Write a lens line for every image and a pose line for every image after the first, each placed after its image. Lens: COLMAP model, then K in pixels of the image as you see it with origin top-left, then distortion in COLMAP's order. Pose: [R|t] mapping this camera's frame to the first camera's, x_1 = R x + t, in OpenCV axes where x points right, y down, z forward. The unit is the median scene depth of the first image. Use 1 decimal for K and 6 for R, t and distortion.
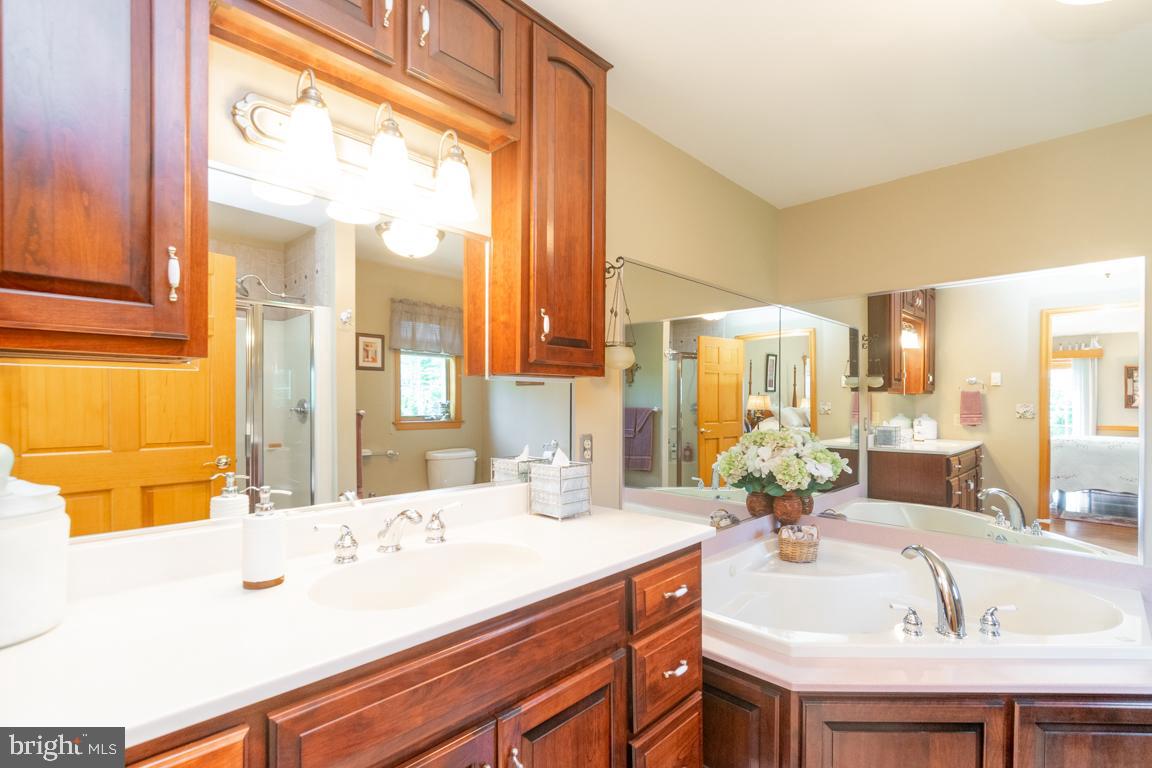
lens RADIAL K [[511.8, 0, 585.6], [0, 511.8, 404.6], [0, 0, 1]] dist [-0.002604, -0.000842]
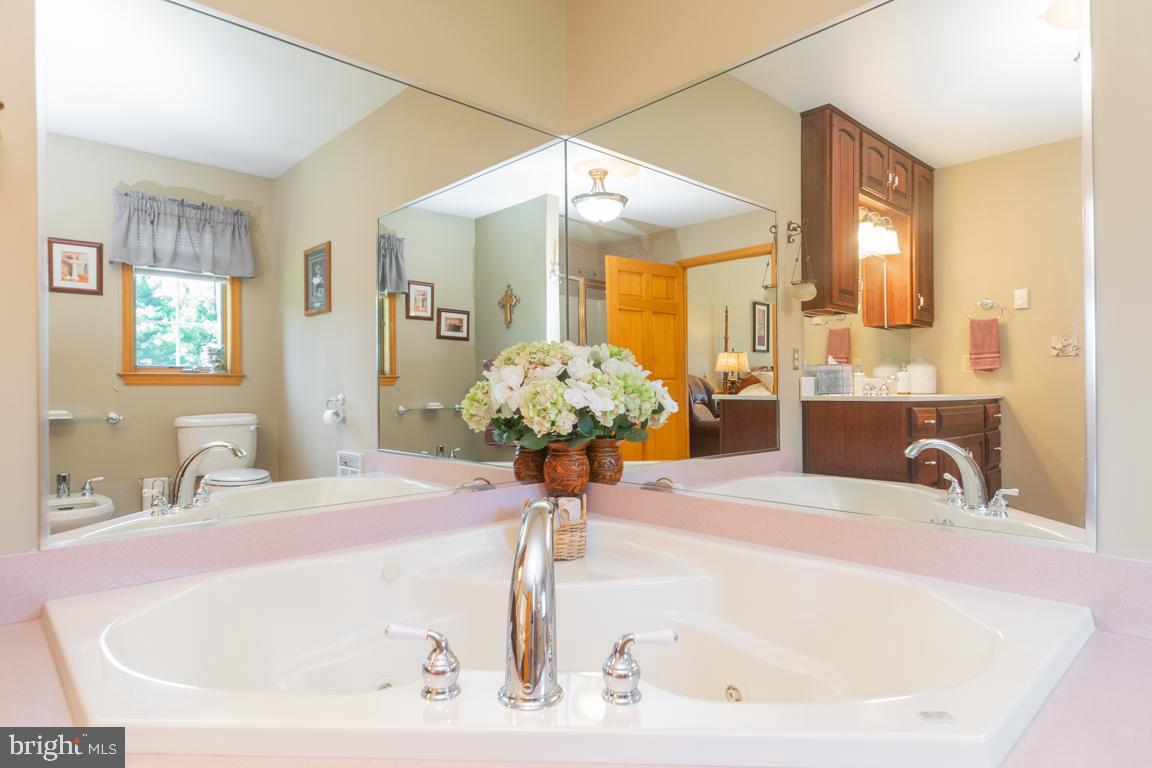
lens RADIAL K [[624.6, 0, 576.1], [0, 624.6, 391.0], [0, 0, 1]] dist [0.028790, -0.000883]
pose [[0.999724, -0.009050, -0.021697, 0.251041], [0.009051, 0.999959, -0.000048, 0.065735], [0.021696, -0.000149, 0.999765, 0.172619]]
